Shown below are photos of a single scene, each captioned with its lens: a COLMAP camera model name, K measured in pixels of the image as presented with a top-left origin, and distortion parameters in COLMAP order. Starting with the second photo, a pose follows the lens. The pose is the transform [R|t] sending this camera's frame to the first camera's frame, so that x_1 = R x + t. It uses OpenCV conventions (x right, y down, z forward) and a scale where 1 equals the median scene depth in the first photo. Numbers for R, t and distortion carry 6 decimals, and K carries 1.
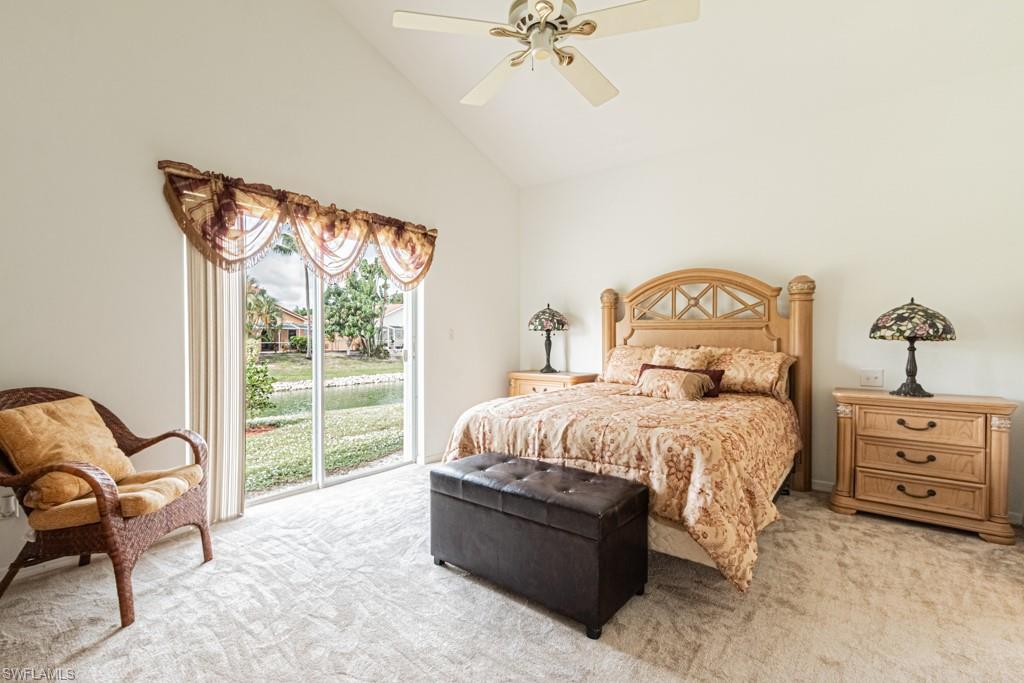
lens RADIAL K [[471.1, 0, 505.4], [0, 471.1, 341.0], [0, 0, 1]] dist [0.001091, -0.000491]
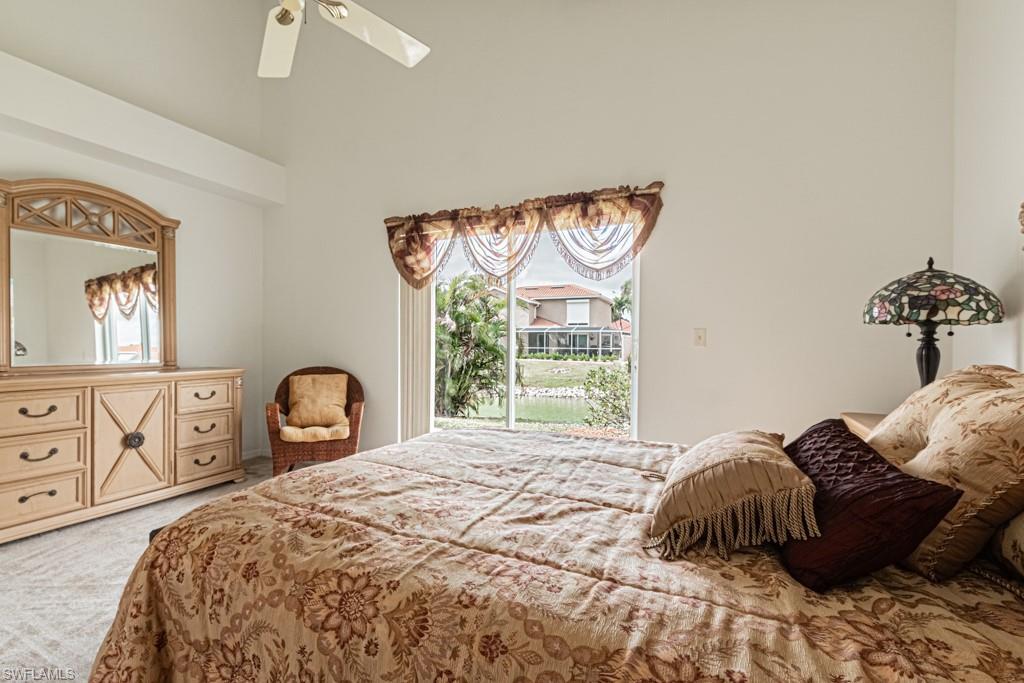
lens RADIAL K [[471.1, 0, 511.6], [0, 471.1, 339.0], [0, 0, 1]] dist [0.001091, -0.000491]
pose [[0.182450, 0.012652, -0.983134, 0.591363], [-0.009432, 0.999894, 0.011117, -0.014178], [0.983170, 0.007245, 0.182550, 0.791217]]
